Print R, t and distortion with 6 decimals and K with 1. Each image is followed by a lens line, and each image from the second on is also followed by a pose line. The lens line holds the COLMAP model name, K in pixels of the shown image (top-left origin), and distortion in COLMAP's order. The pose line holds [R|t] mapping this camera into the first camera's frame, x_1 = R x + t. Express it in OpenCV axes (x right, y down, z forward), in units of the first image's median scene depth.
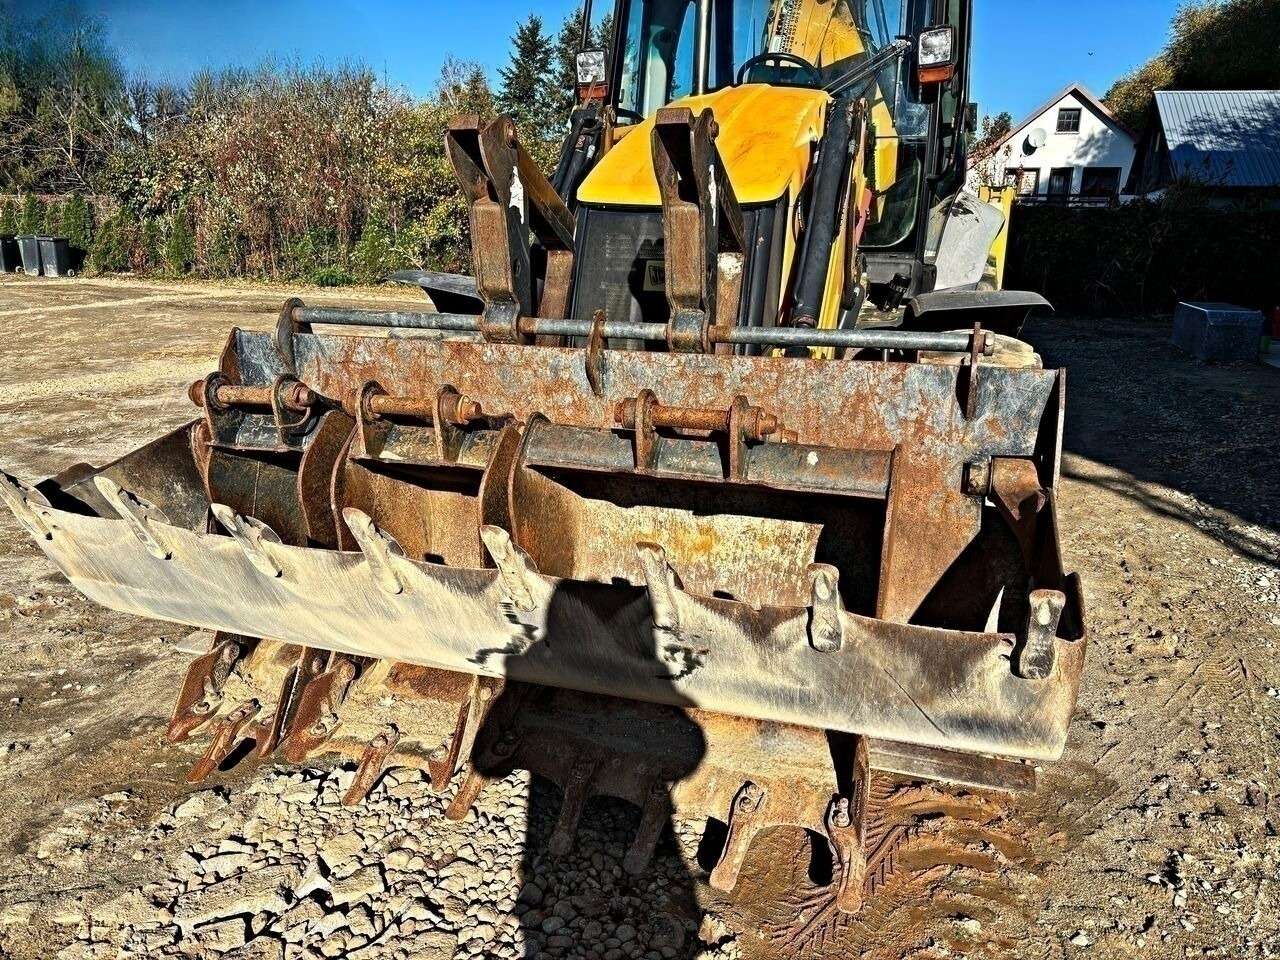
lens RADIAL K [[964.9, 0, 631.3], [0, 964.9, 486.4], [0, 0, 1]] dist [0.050018, -0.059988]
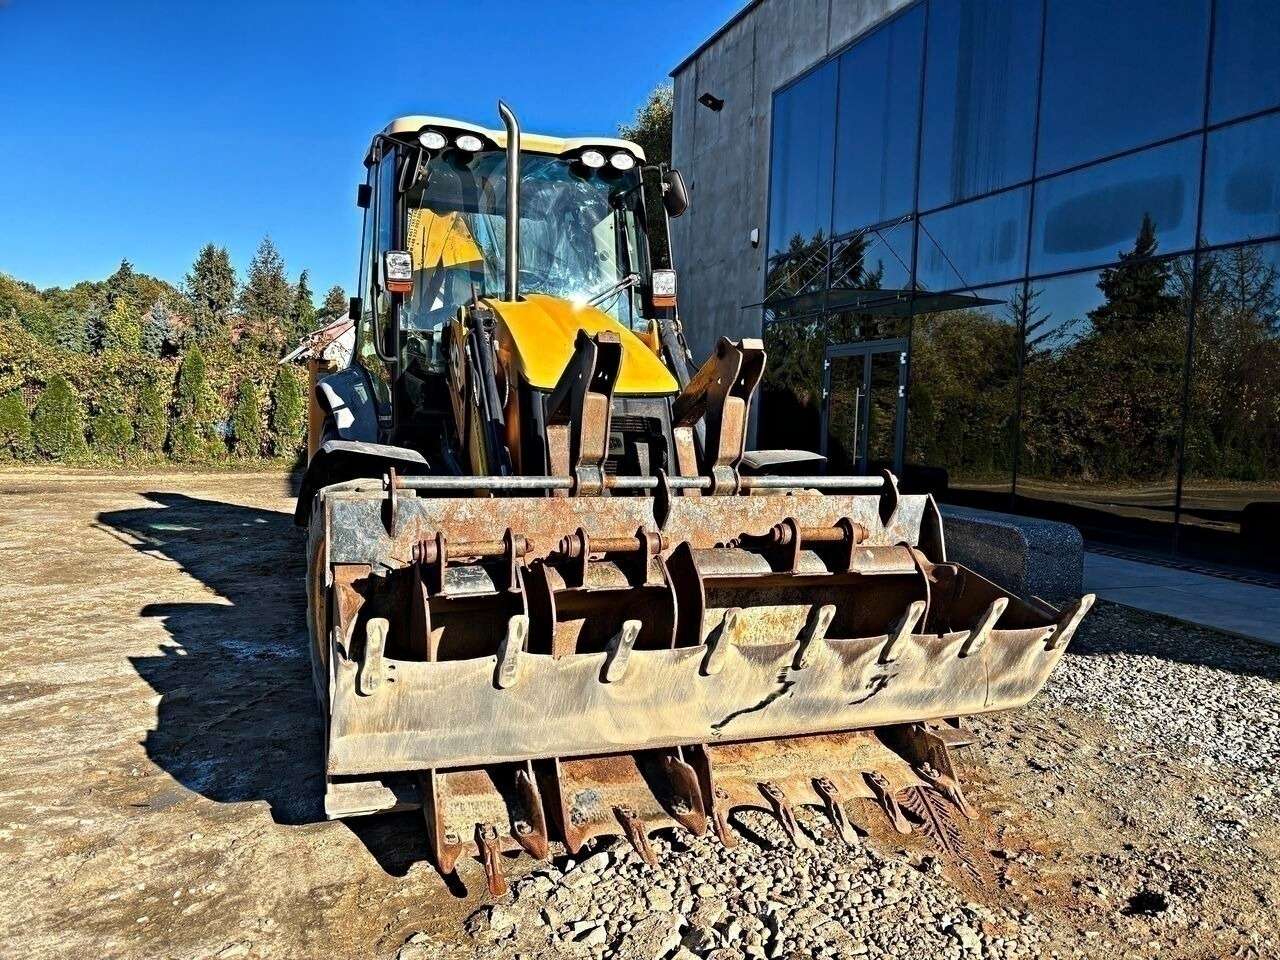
lens RADIAL K [[963.9, 0, 633.0], [0, 963.9, 476.2], [0, 0, 1]] dist [0.054937, -0.064088]
pose [[0.792432, -0.034288, 0.608996, -0.872296], [0.136660, 0.983017, -0.122478, -0.010022], [-0.594454, 0.180281, 0.783660, -0.042398]]
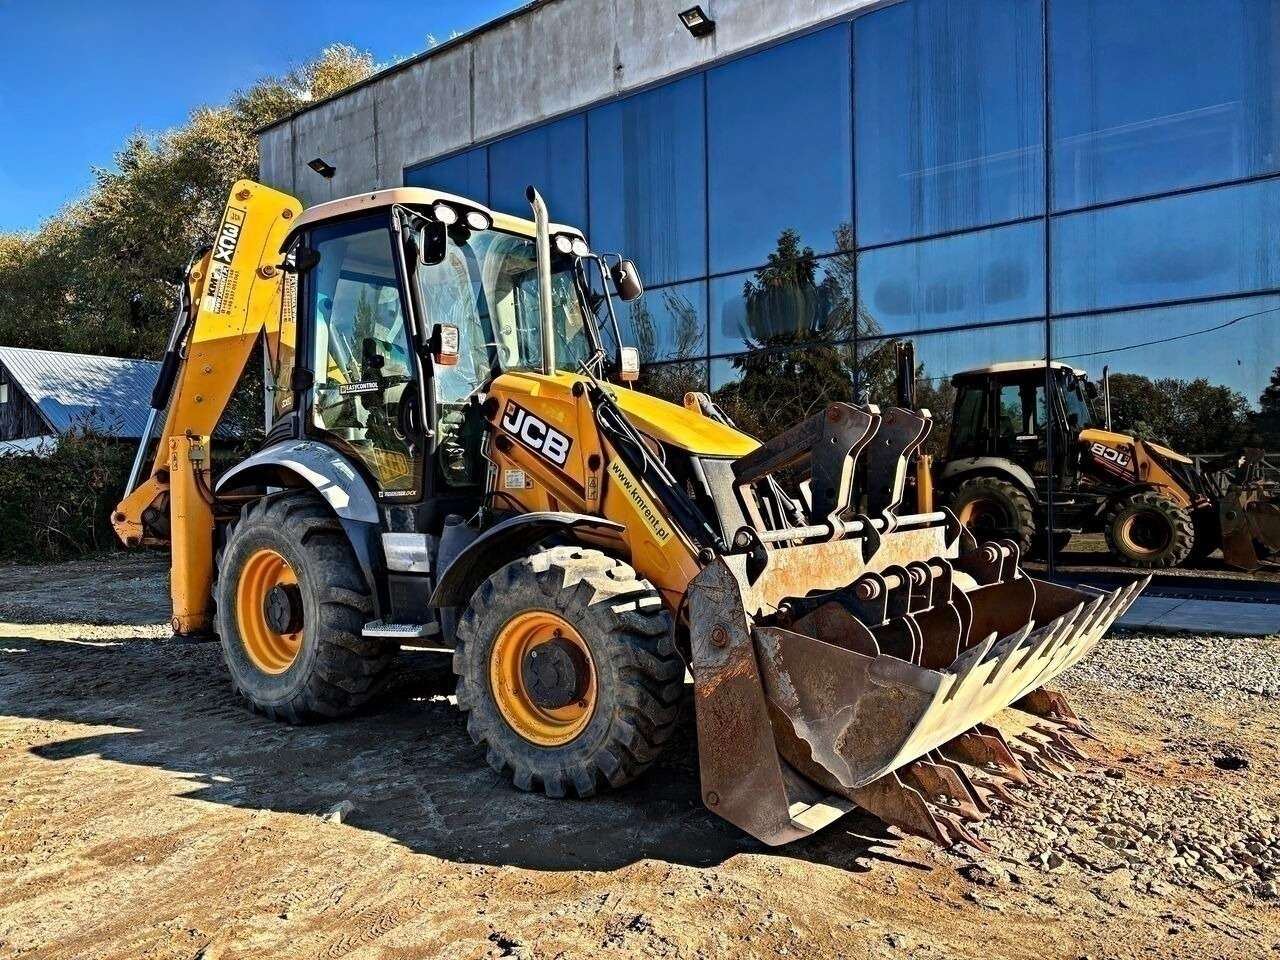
lens RADIAL K [[962.8, 0, 634.0], [0, 962.8, 483.3], [0, 0, 1]] dist [0.056766, -0.066382]
pose [[0.357296, -0.028613, 0.933553, -1.696318], [0.258260, 0.963586, -0.069309, -0.214187], [-0.897576, 0.265863, 0.351675, 0.727507]]
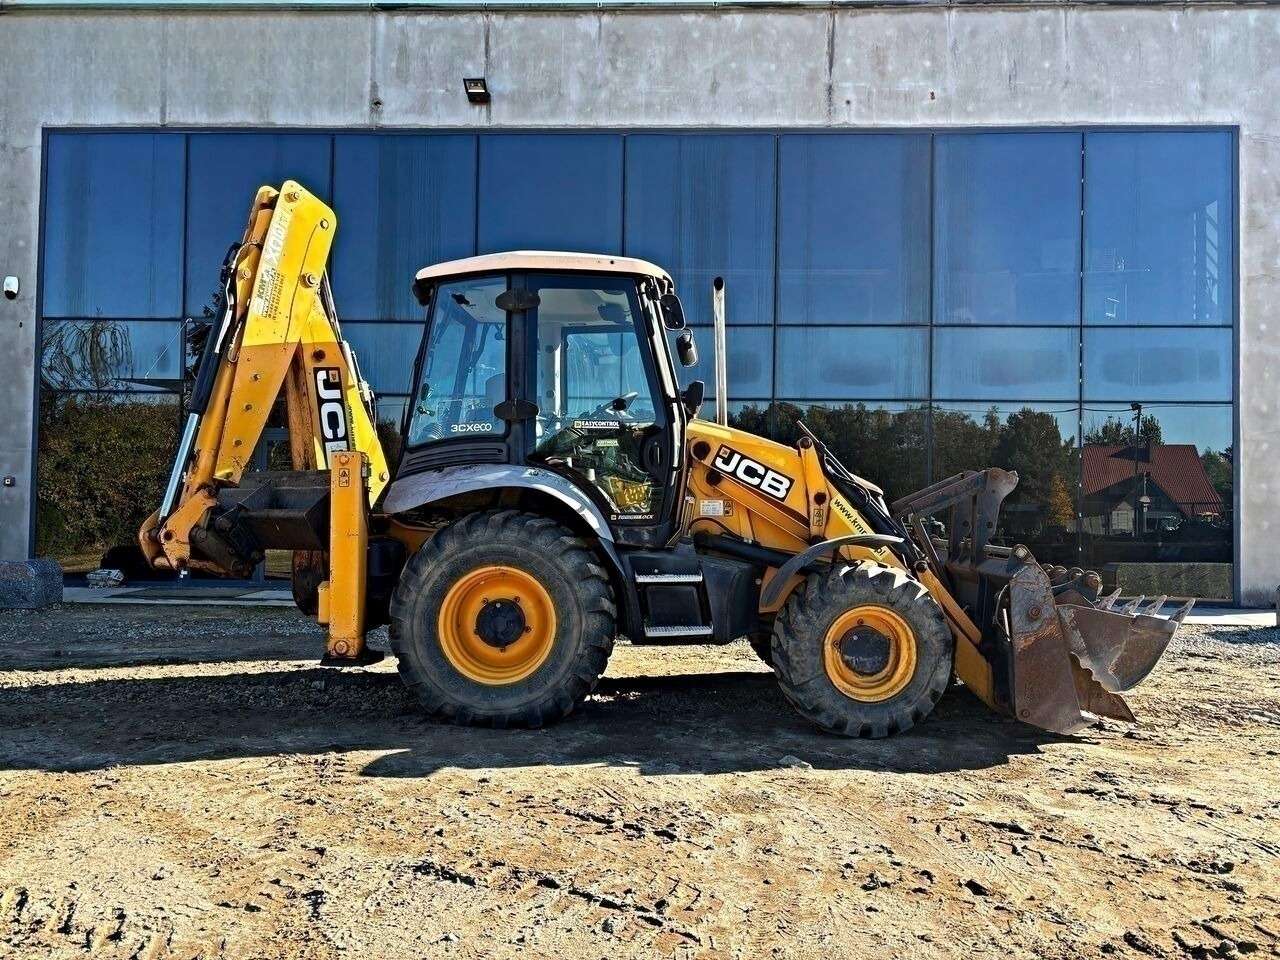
lens RADIAL K [[960.1, 0, 641.9], [0, 960.1, 482.4], [0, 0, 1]] dist [0.061713, -0.072895]
pose [[-0.276966, 0.006574, 0.960857, -2.238093], [0.222989, 0.973117, 0.057619, -0.661675], [-0.934647, 0.230219, -0.270986, 2.434871]]
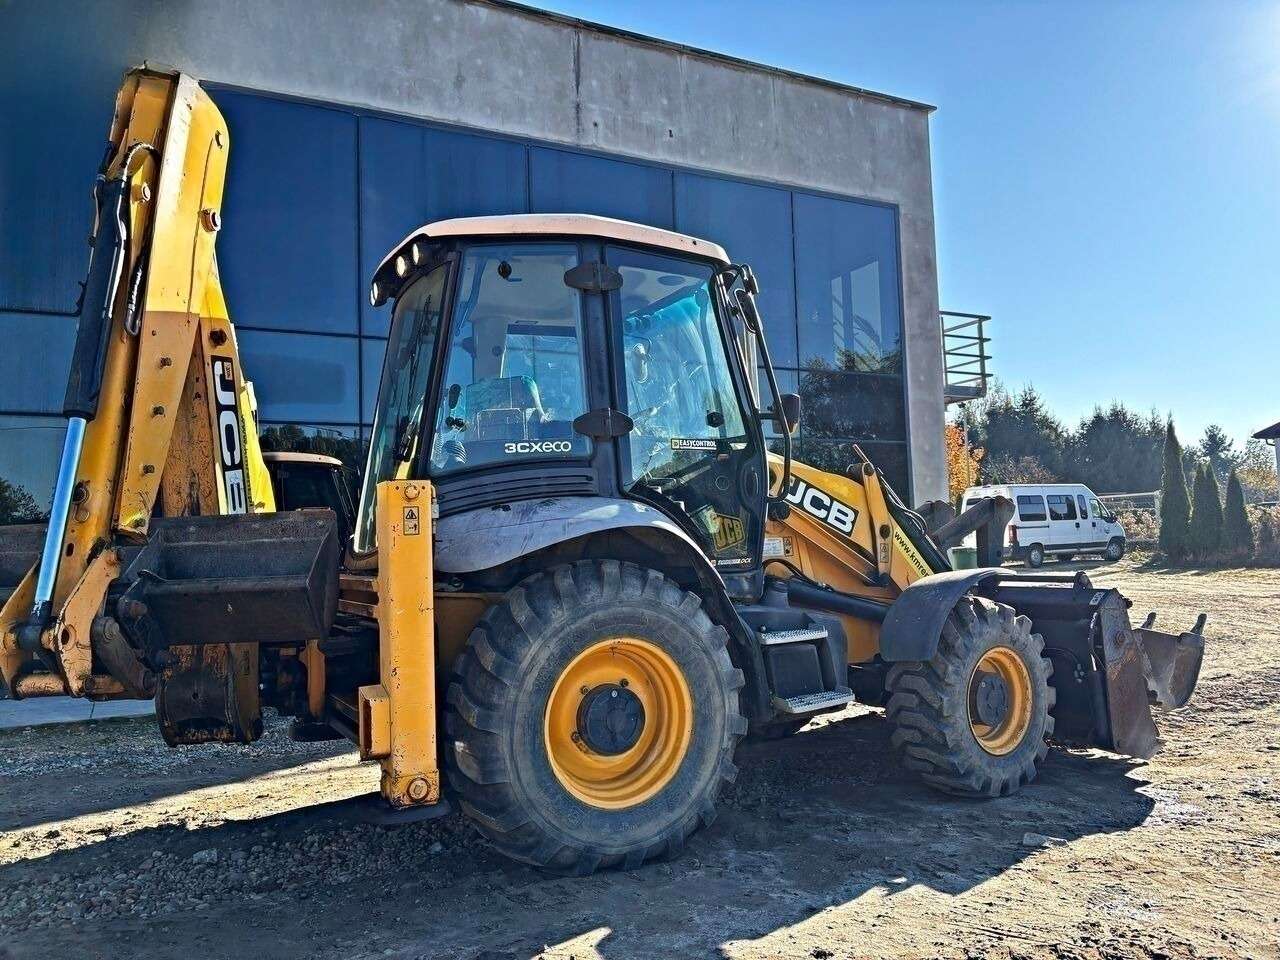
lens RADIAL K [[965.7, 0, 644.7], [0, 965.7, 467.9], [0, 0, 1]] dist [0.035719, -0.029790]
pose [[-0.720773, 0.063693, 0.690239, -1.184733], [0.192211, 0.975086, 0.110737, -0.860856], [-0.665989, 0.212488, -0.715058, 3.230169]]
